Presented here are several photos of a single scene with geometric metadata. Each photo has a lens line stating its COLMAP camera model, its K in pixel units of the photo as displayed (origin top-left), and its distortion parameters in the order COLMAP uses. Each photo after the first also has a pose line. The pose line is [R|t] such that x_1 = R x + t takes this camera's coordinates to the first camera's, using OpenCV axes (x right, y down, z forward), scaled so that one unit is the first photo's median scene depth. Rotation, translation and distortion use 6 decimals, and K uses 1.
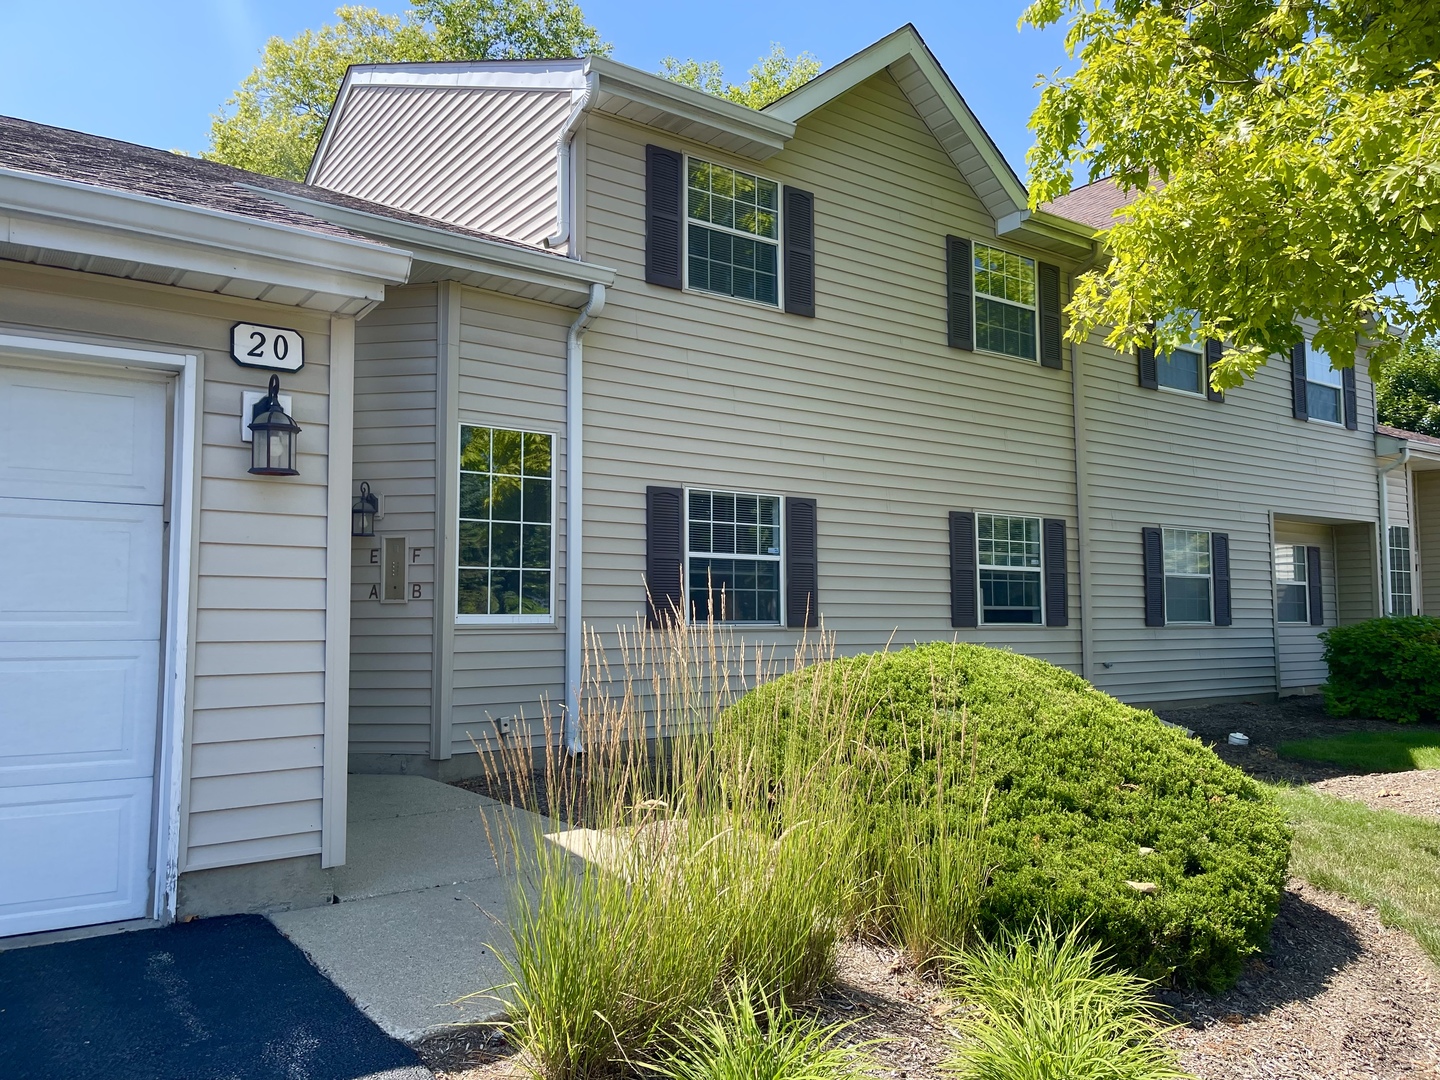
lens RADIAL K [[1083.7, 0, 738.6], [0, 1083.7, 543.9], [0, 0, 1]] dist [0.049321, -0.002530]
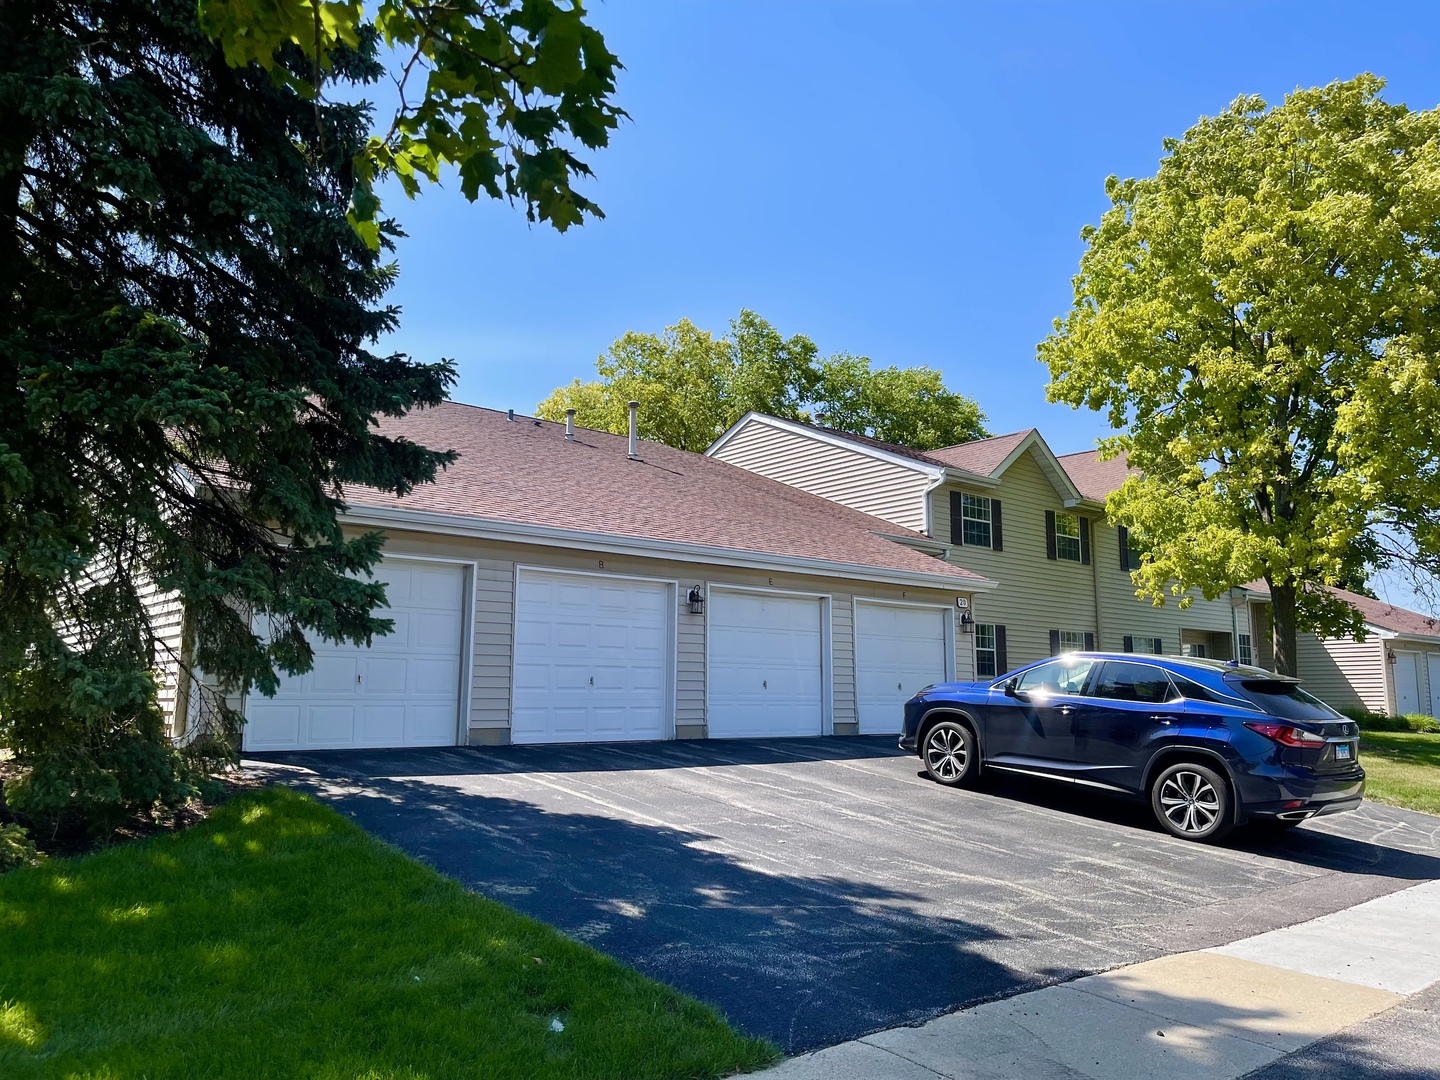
lens RADIAL K [[1083.7, 0, 738.6], [0, 1083.7, 543.9], [0, 0, 1]] dist [0.049321, -0.002530]
pose [[0.996445, 0.016189, 0.082671, -0.802259], [-0.009862, 0.997031, -0.076371, -0.035469], [-0.083661, 0.075285, 0.993646, -1.529825]]
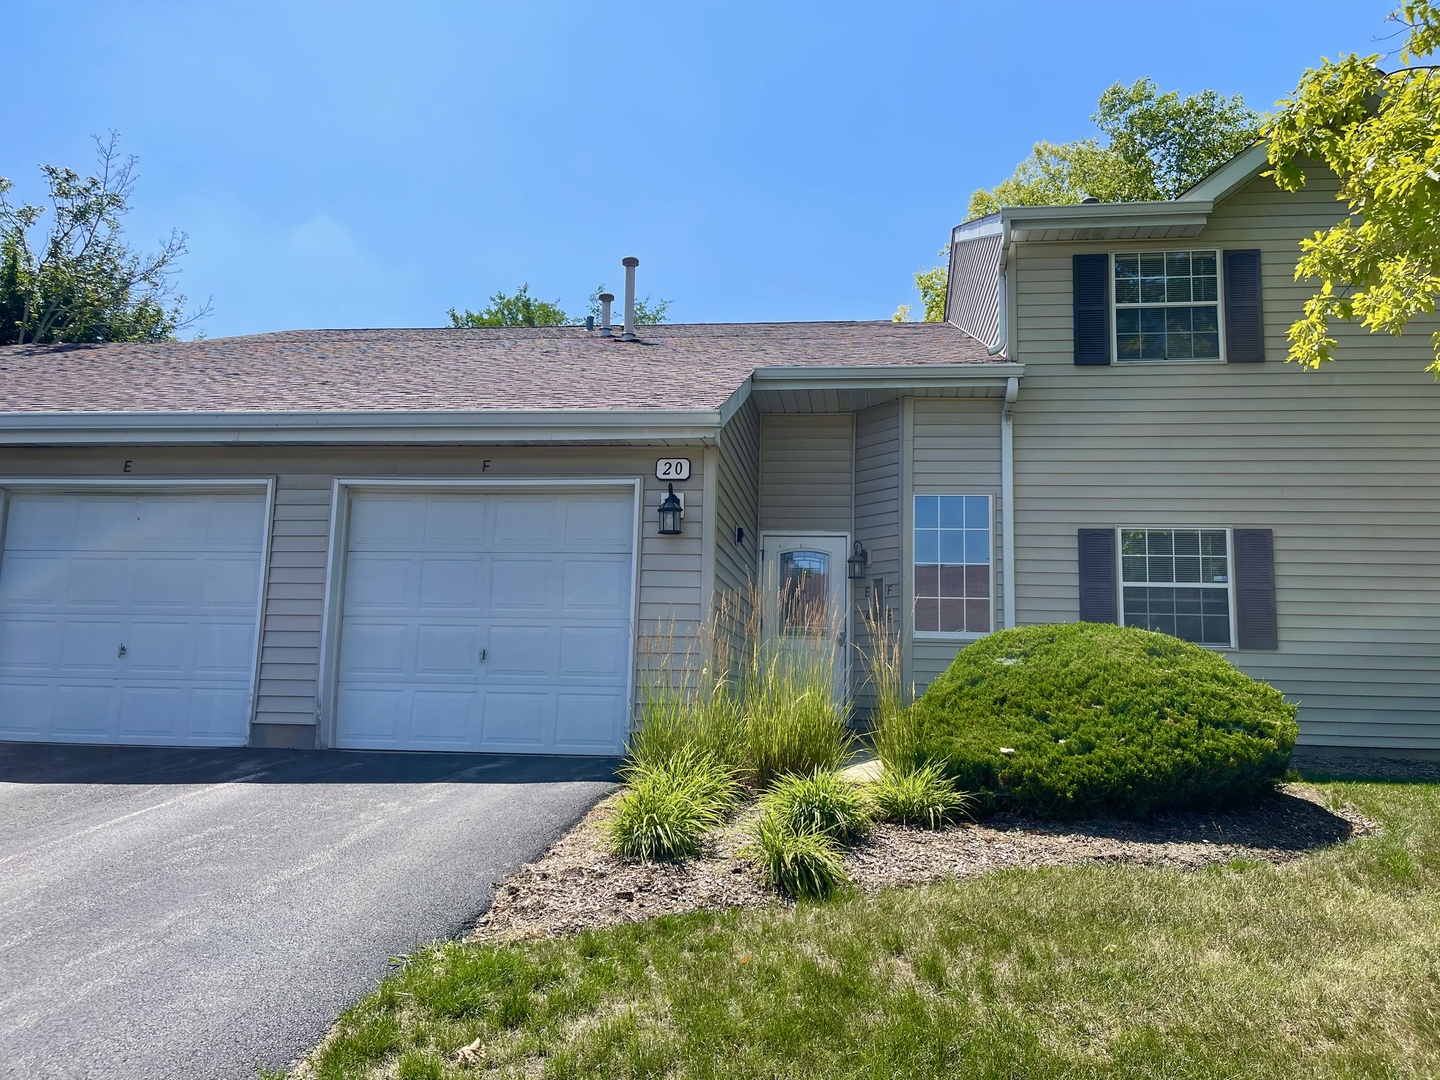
lens RADIAL K [[1083.7, 0, 738.6], [0, 1083.7, 543.9], [0, 0, 1]] dist [0.049321, -0.002530]
pose [[0.739531, -0.072366, -0.669221, 0.441815], [0.023606, 0.996381, -0.081657, 0.053026], [0.672708, 0.044590, 0.738563, -0.158448]]
